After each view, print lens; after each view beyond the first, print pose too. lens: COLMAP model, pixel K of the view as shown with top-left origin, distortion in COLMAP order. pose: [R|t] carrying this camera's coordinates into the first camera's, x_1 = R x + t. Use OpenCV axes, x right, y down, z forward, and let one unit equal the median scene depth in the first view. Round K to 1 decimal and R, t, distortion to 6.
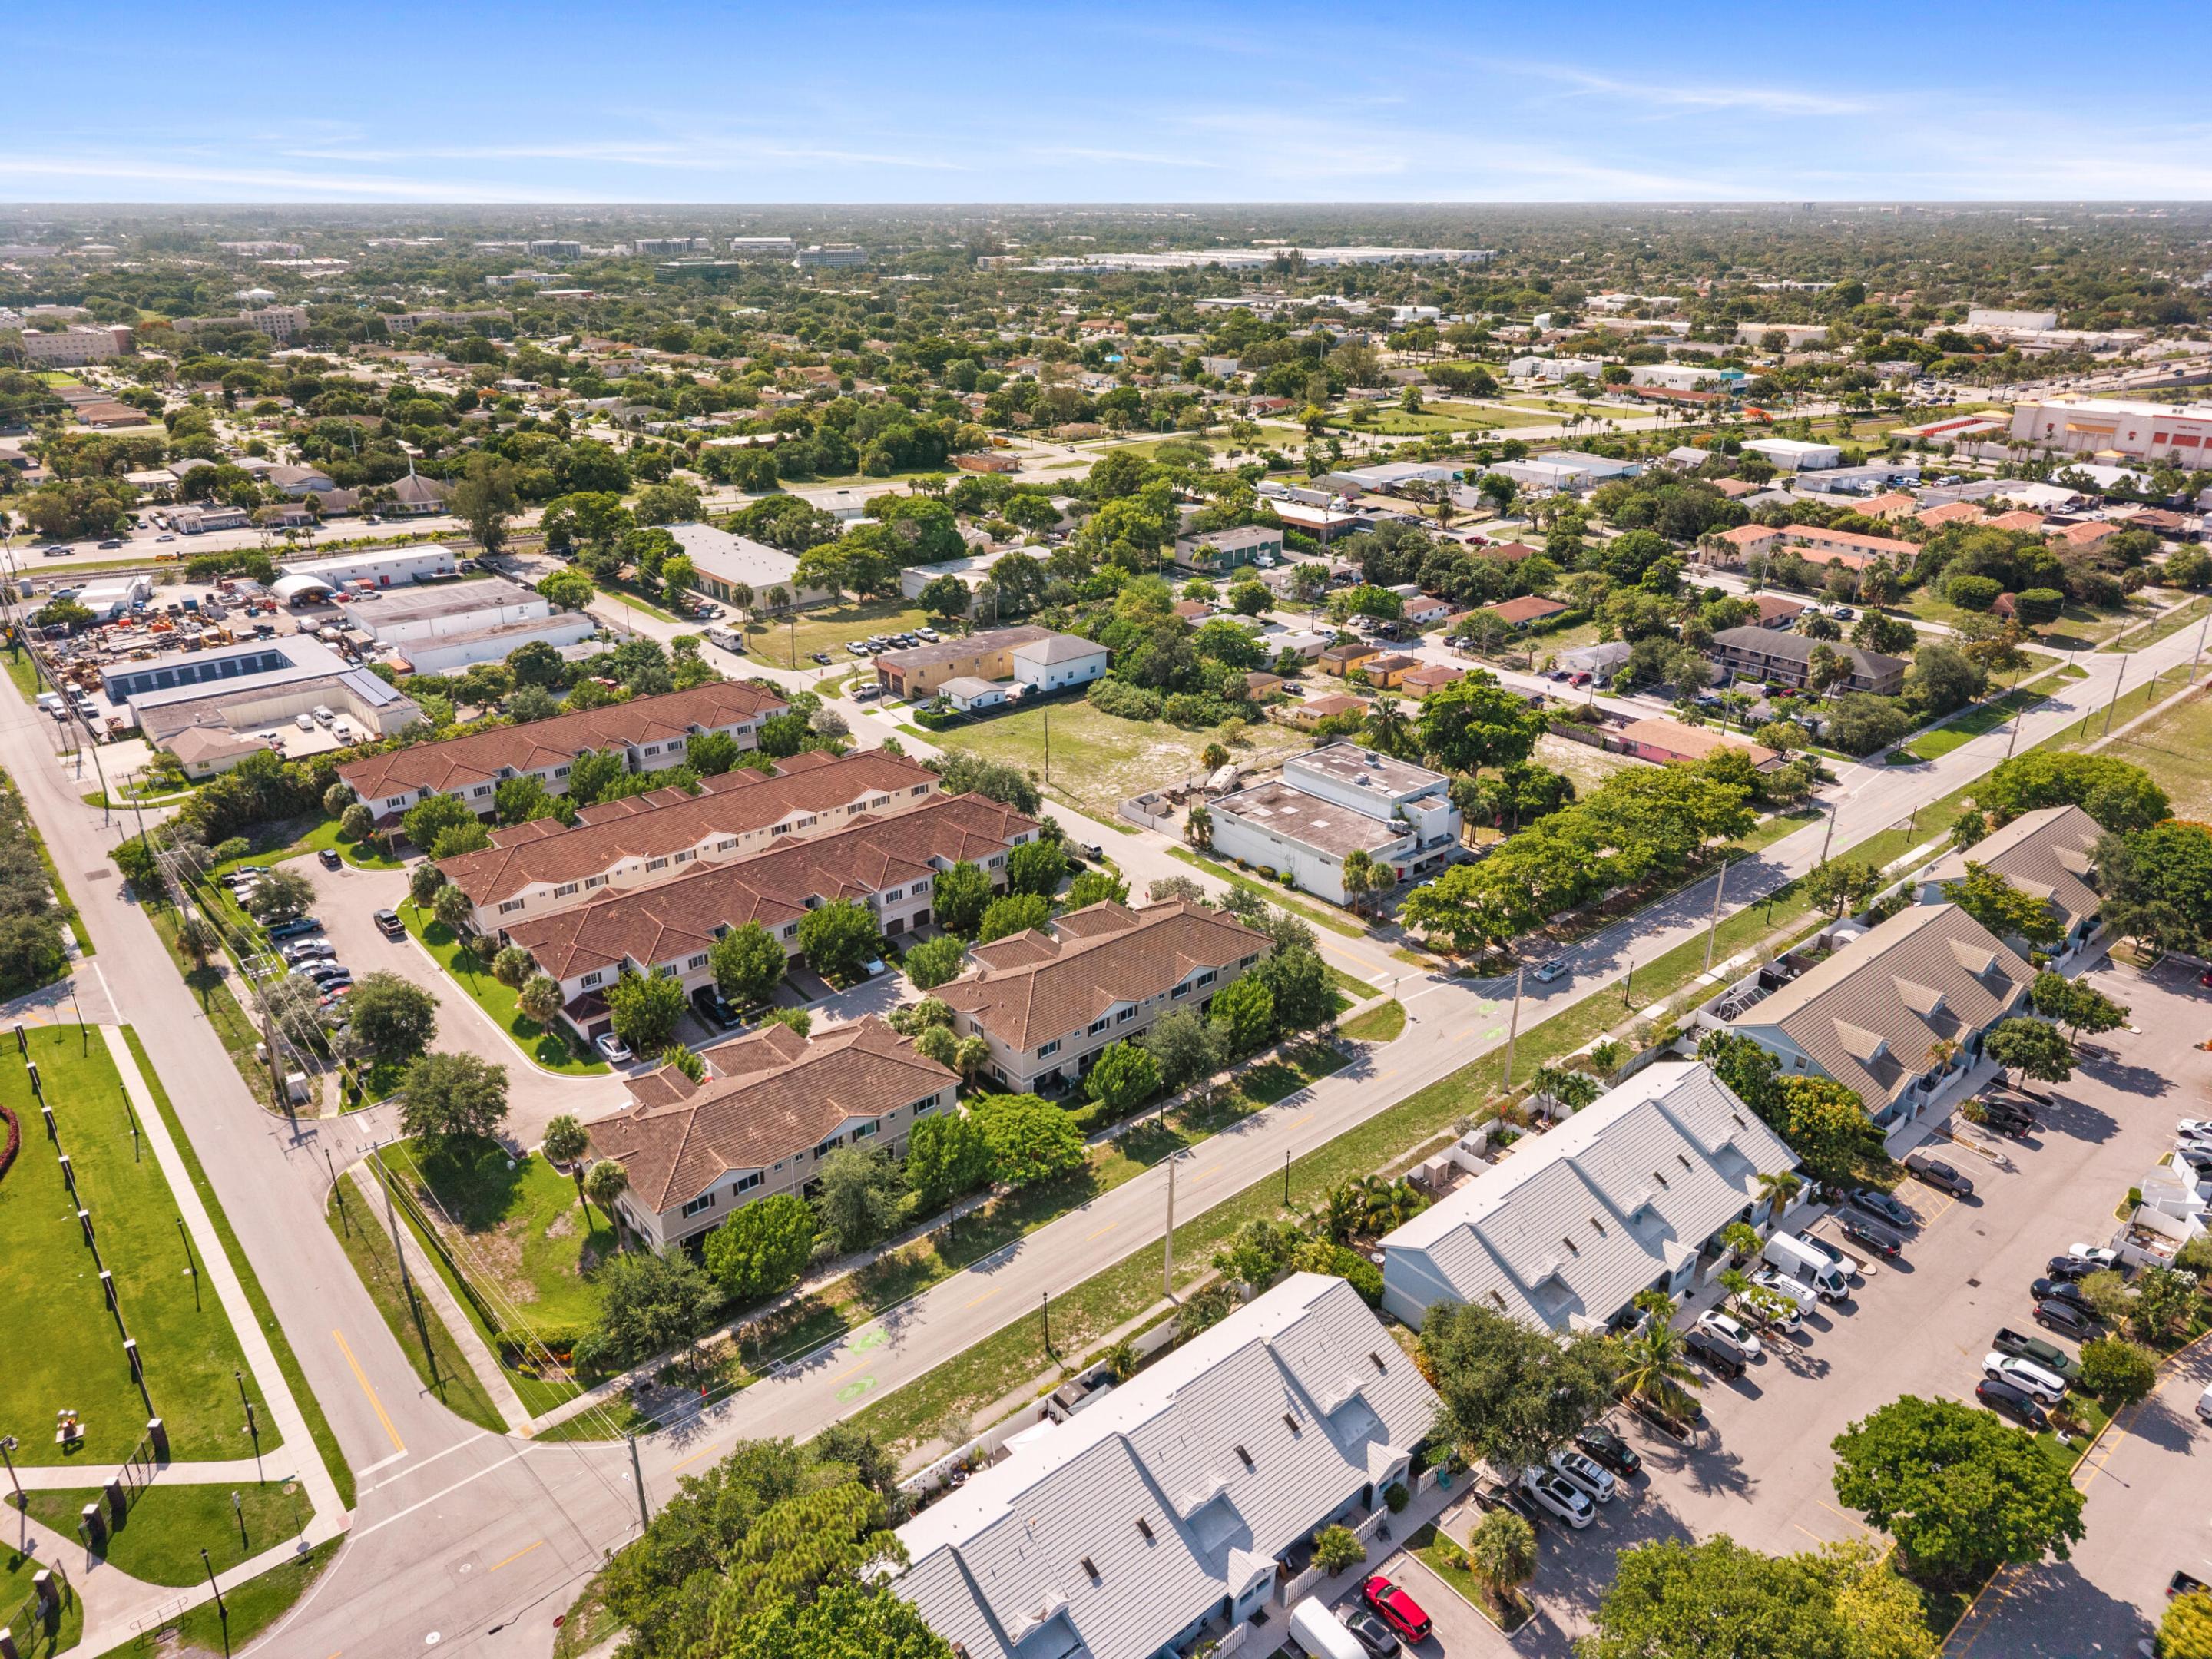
lens RADIAL K [[1458.3, 0, 1108.0], [0, 1458.3, 847.6], [0, 0, 1]] dist [0.026922, -0.024643]
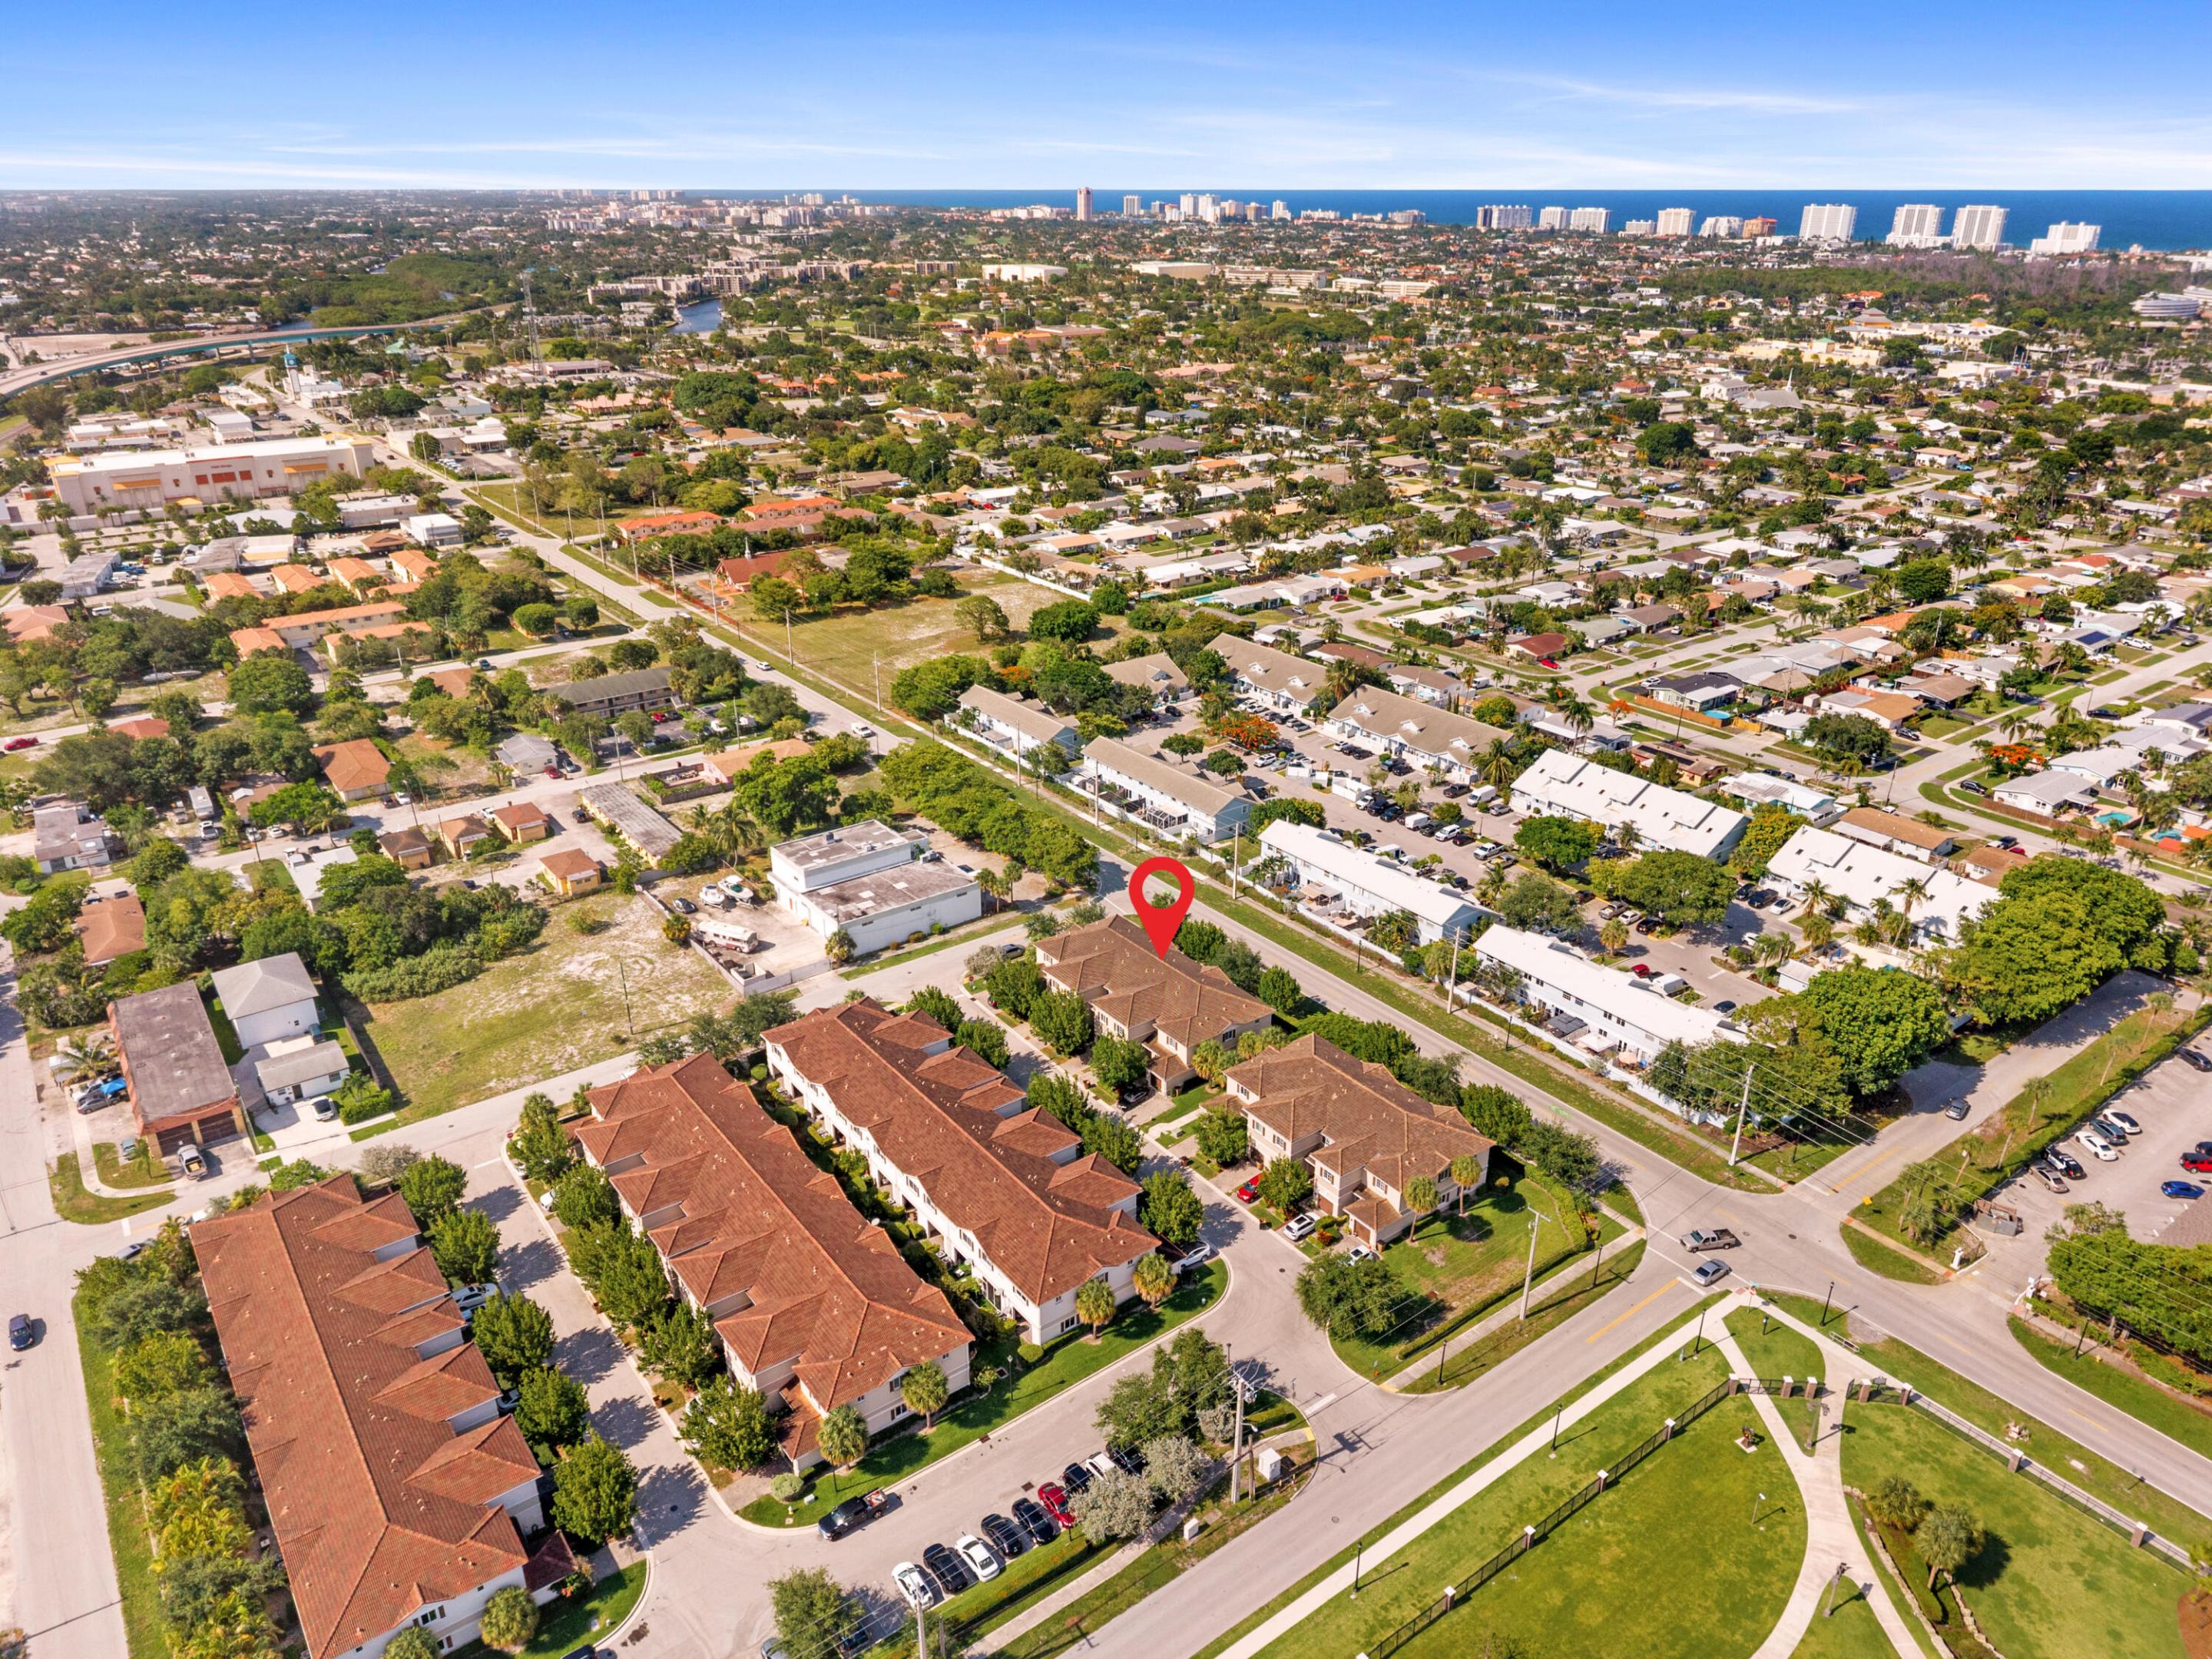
lens RADIAL K [[1506.2, 0, 1080.8], [0, 1506.2, 838.3], [0, 0, 1]] dist [0.071105, -0.093311]
pose [[0.072648, -0.401286, 0.913067, -1.021994], [0.409092, 0.846919, 0.339665, -0.435942], [-0.909597, 0.348852, 0.225690, 0.604031]]
